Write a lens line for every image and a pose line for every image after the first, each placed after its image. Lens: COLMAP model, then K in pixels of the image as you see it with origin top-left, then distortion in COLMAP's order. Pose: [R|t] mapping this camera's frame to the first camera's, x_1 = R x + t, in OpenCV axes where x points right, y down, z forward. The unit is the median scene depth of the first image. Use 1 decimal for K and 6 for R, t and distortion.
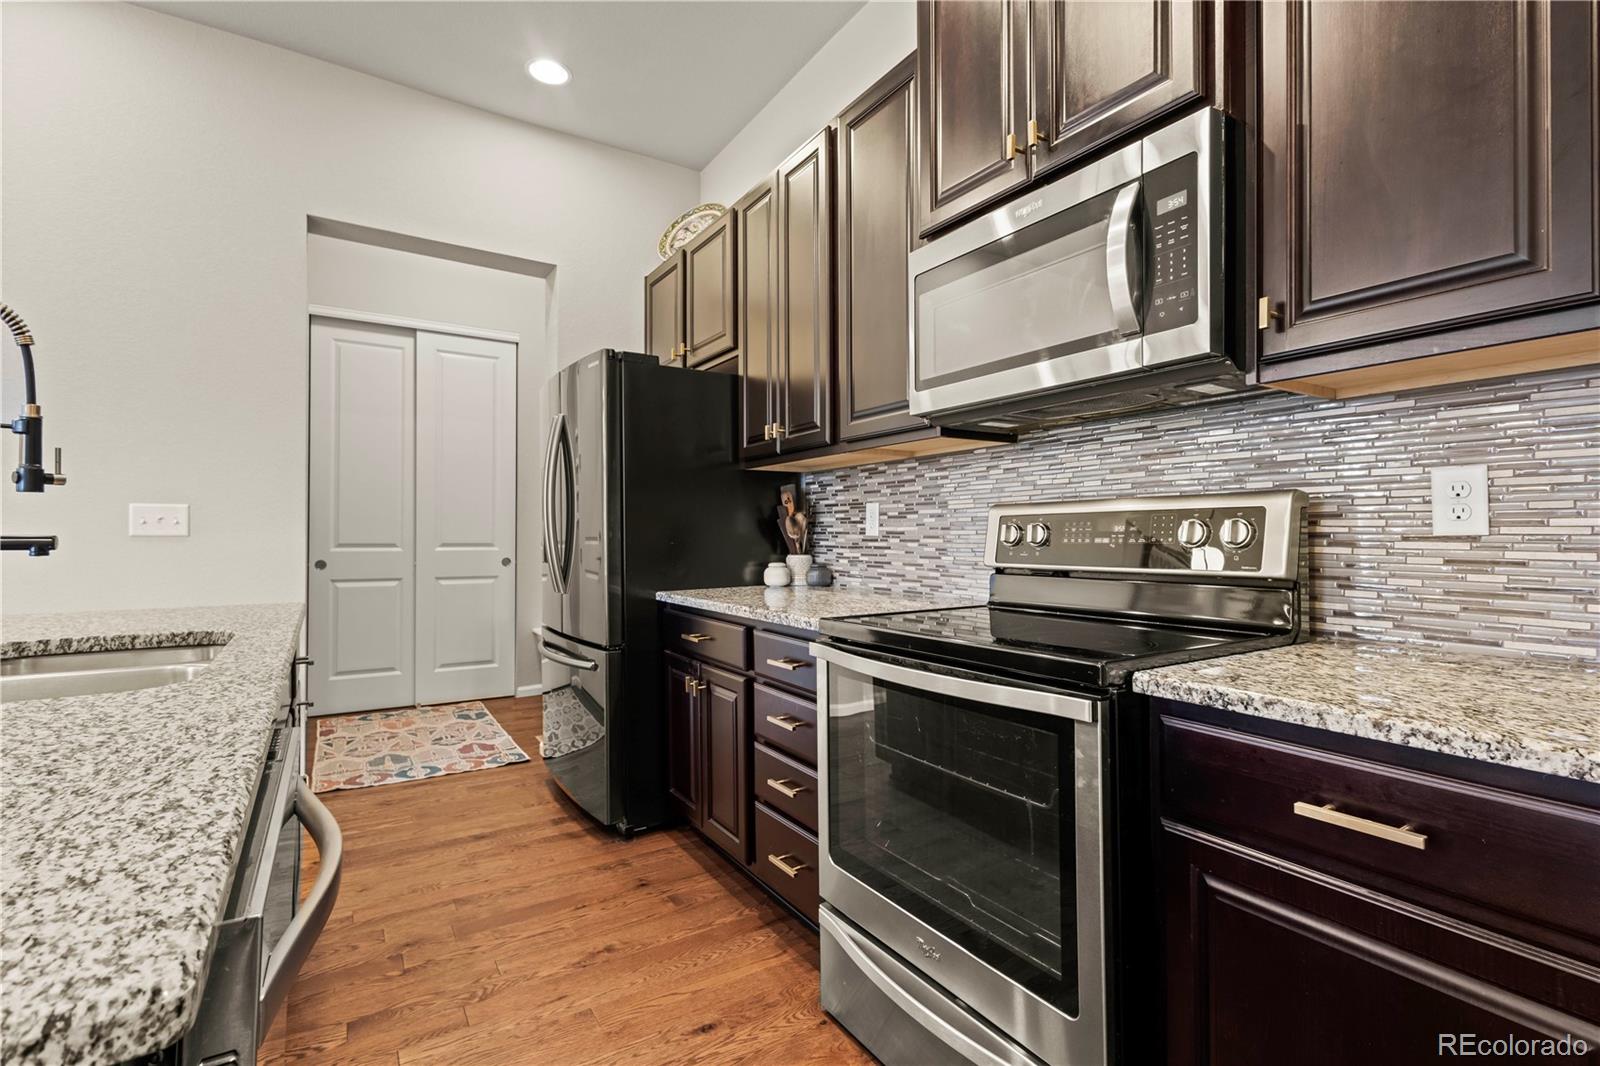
lens RADIAL K [[732.7, 0, 799.3], [0, 732.7, 532.4], [0, 0, 1]] dist [0.008591, -0.003948]
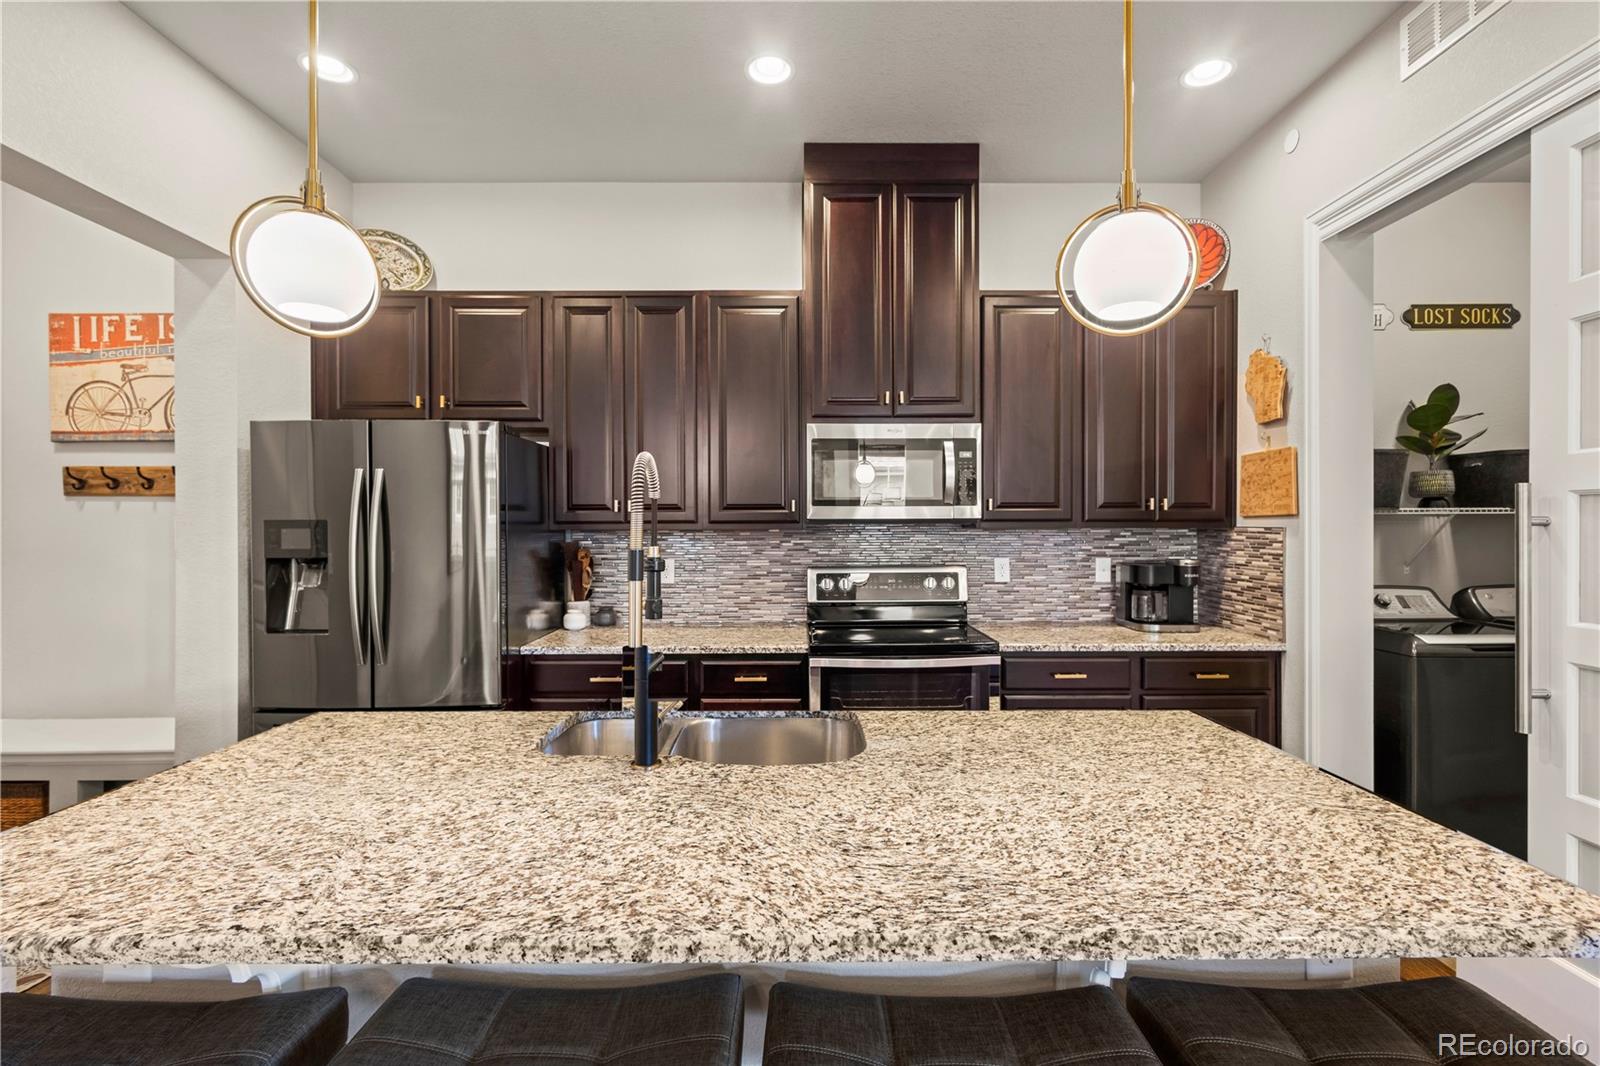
lens RADIAL K [[732.7, 0, 802.5], [0, 732.7, 533.4], [0, 0, 1]] dist [0.008591, -0.003948]
pose [[0.531580, -0.004204, 0.846997, -1.681616], [-0.000295, 0.999987, 0.005149, -0.174934], [-0.847008, -0.002987, 0.531572, 0.136595]]
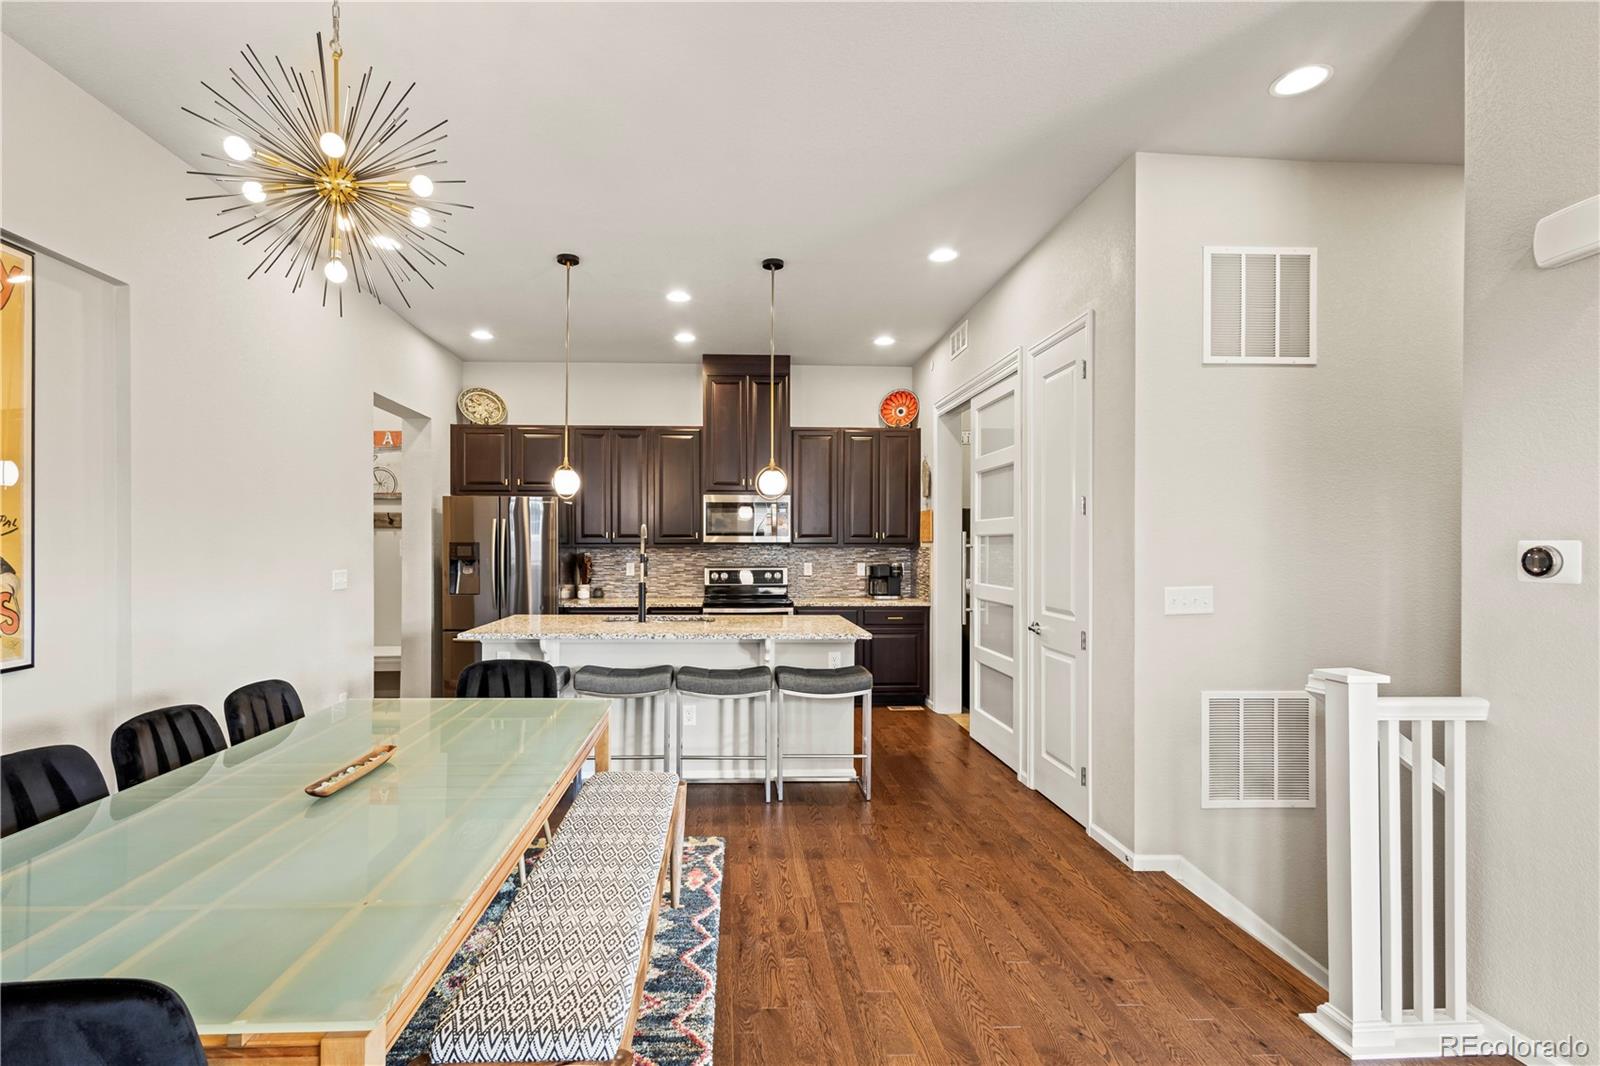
lens RADIAL K [[732.7, 0, 750.9], [0, 732.7, 550.8], [0, 0, 1]] dist [0.008591, -0.003948]
pose [[0.498619, -0.002037, 0.866819, -3.496284], [-0.004065, 0.999981, 0.004688, -0.177259], [-0.866811, -0.005861, 0.498602, -1.155216]]
